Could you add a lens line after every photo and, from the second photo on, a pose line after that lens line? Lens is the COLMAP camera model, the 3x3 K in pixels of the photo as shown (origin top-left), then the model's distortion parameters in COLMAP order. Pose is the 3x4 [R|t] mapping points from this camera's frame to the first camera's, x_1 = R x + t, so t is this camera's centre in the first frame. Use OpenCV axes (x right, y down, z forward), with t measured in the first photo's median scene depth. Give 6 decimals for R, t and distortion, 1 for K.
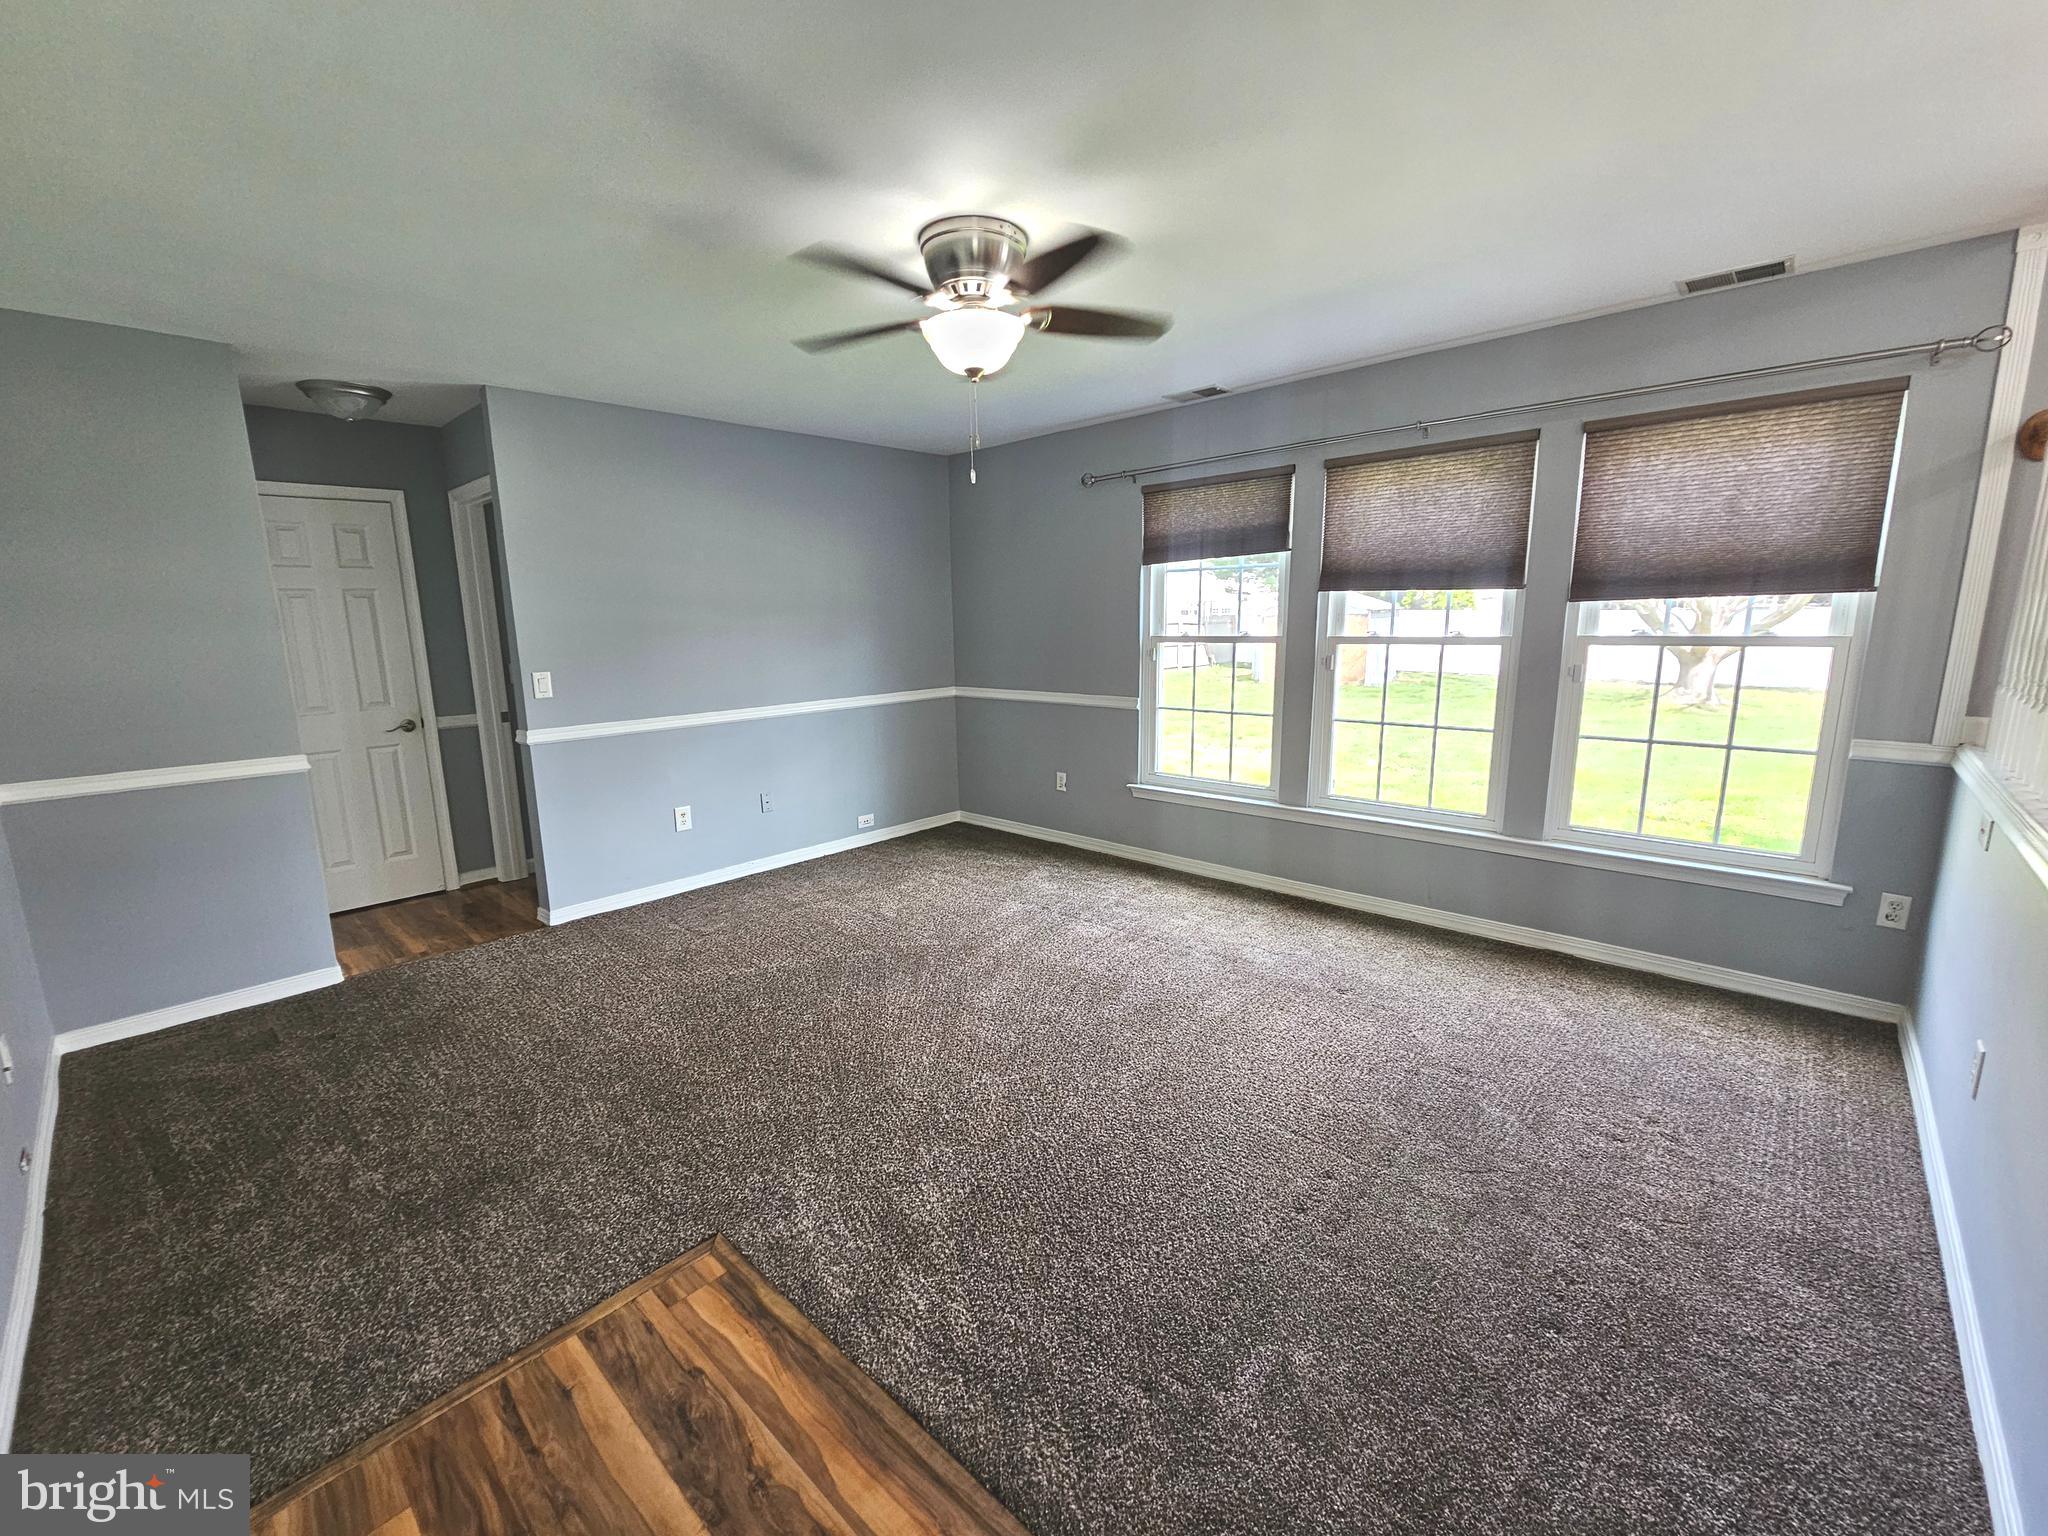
lens RADIAL K [[844.4, 0, 990.4], [0, 844.4, 767.2], [0, 0, 1]] dist [0.001984, -0.000019]
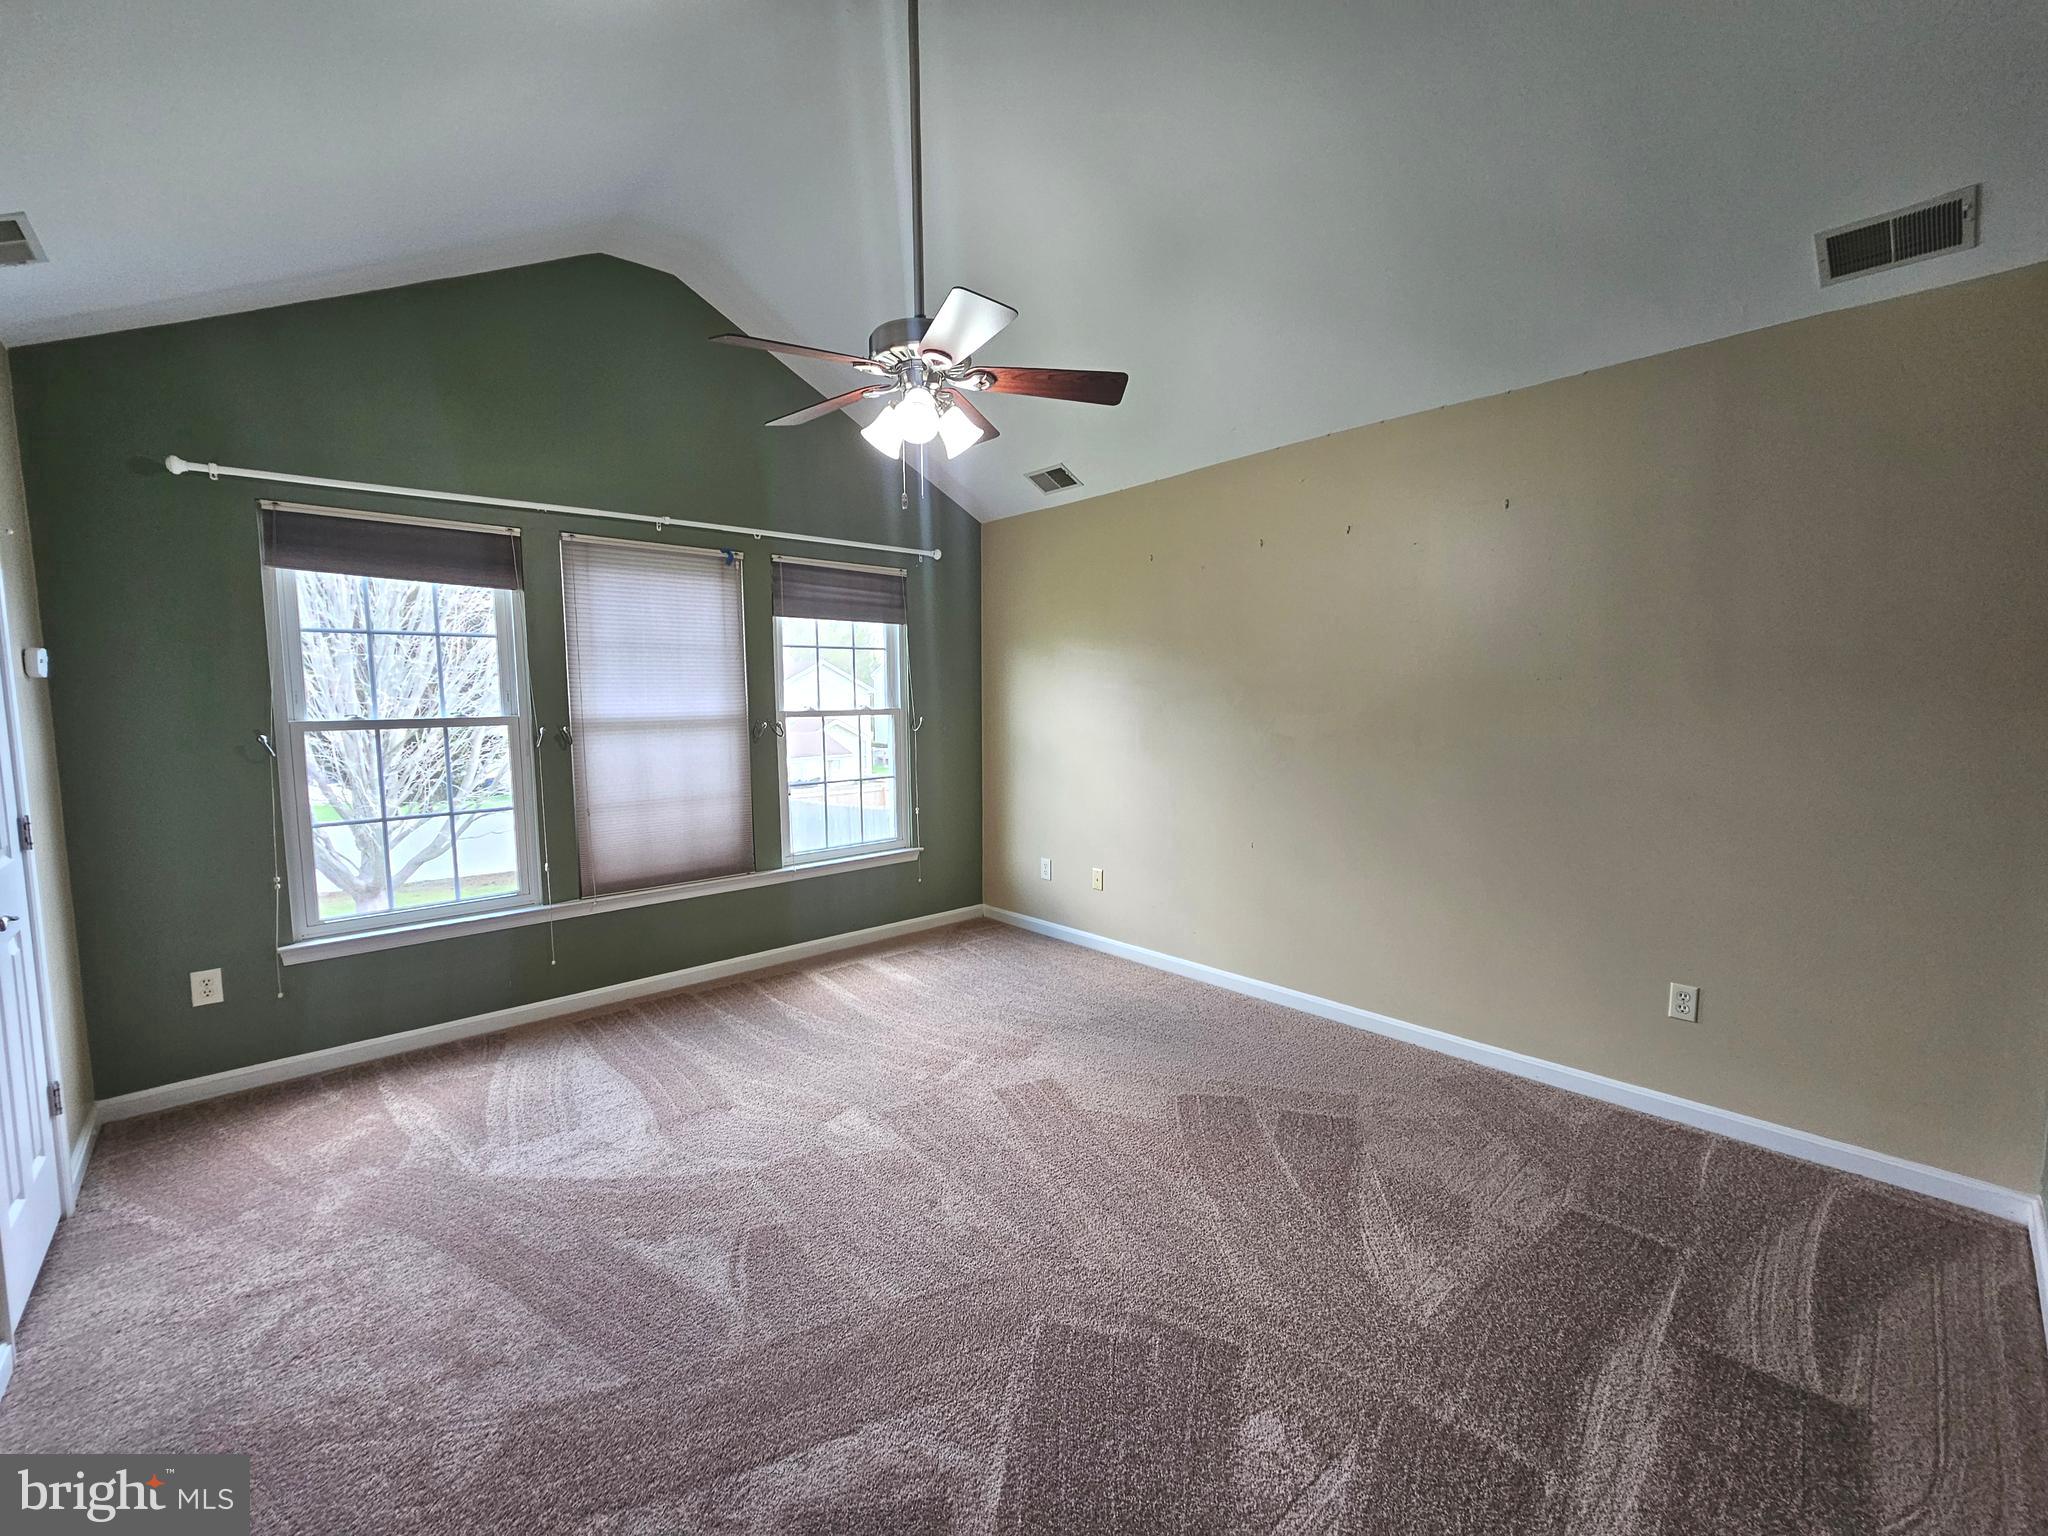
lens RADIAL K [[799.4, 0, 1024.0], [0, 799.4, 768.0], [0, 0, 1]] dist [-0.001646, -0.000087]
pose [[0.083997, -0.079638, 0.993278, -0.712127], [0.174007, 0.982658, 0.064072, -0.106332], [-0.981155, 0.167456, 0.096398, 0.672642]]
